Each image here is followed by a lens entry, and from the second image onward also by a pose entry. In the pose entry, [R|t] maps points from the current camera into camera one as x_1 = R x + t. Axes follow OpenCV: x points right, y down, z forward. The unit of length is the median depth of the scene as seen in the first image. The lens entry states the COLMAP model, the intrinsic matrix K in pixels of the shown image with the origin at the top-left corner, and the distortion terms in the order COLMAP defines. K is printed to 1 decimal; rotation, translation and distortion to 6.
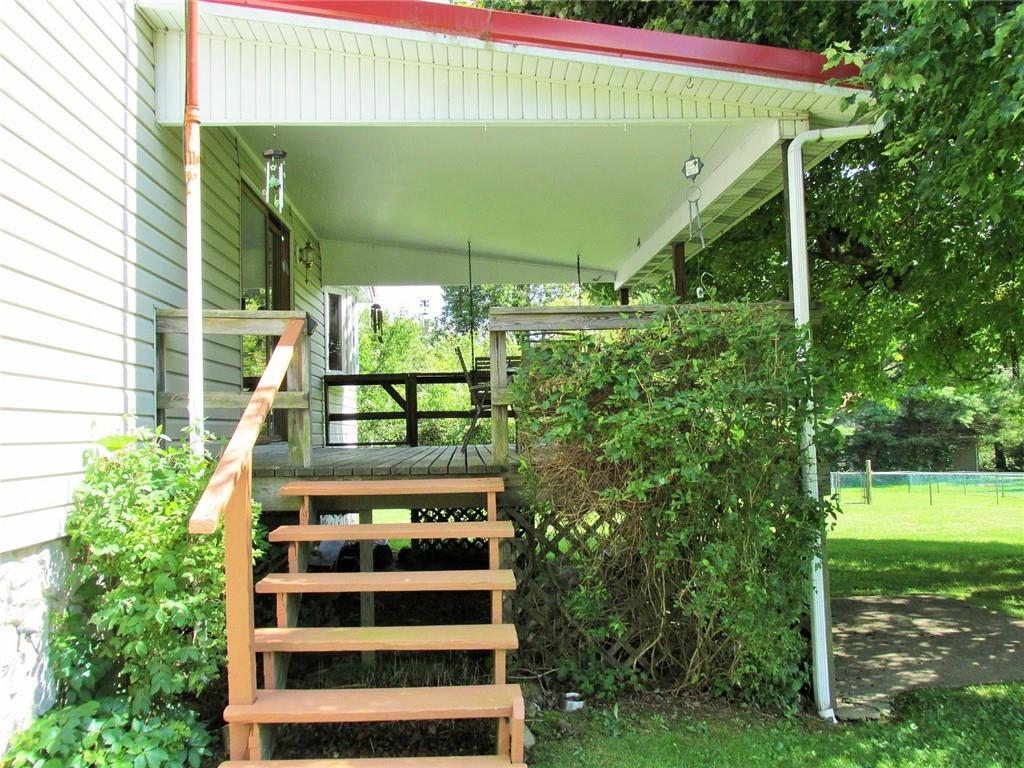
lens RADIAL K [[852.4, 0, 512.0], [0, 852.4, 384.0], [0, 0, 1]] dist [-0.026095, -0.003222]
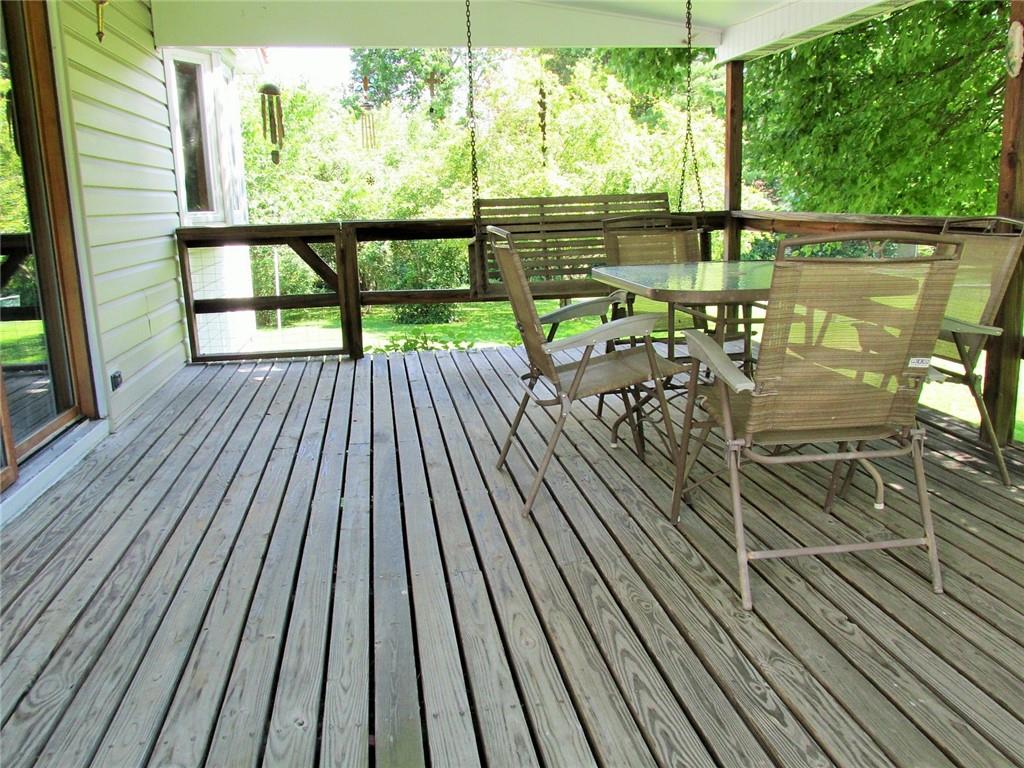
lens RADIAL K [[852.4, 0, 512.0], [0, 852.4, 384.0], [0, 0, 1]] dist [-0.026095, -0.003222]
pose [[0.994464, -0.023995, 0.102300, -0.070635], [-0.003735, 0.964889, 0.262632, -0.054645], [-0.105010, -0.261561, 0.959458, 0.447084]]
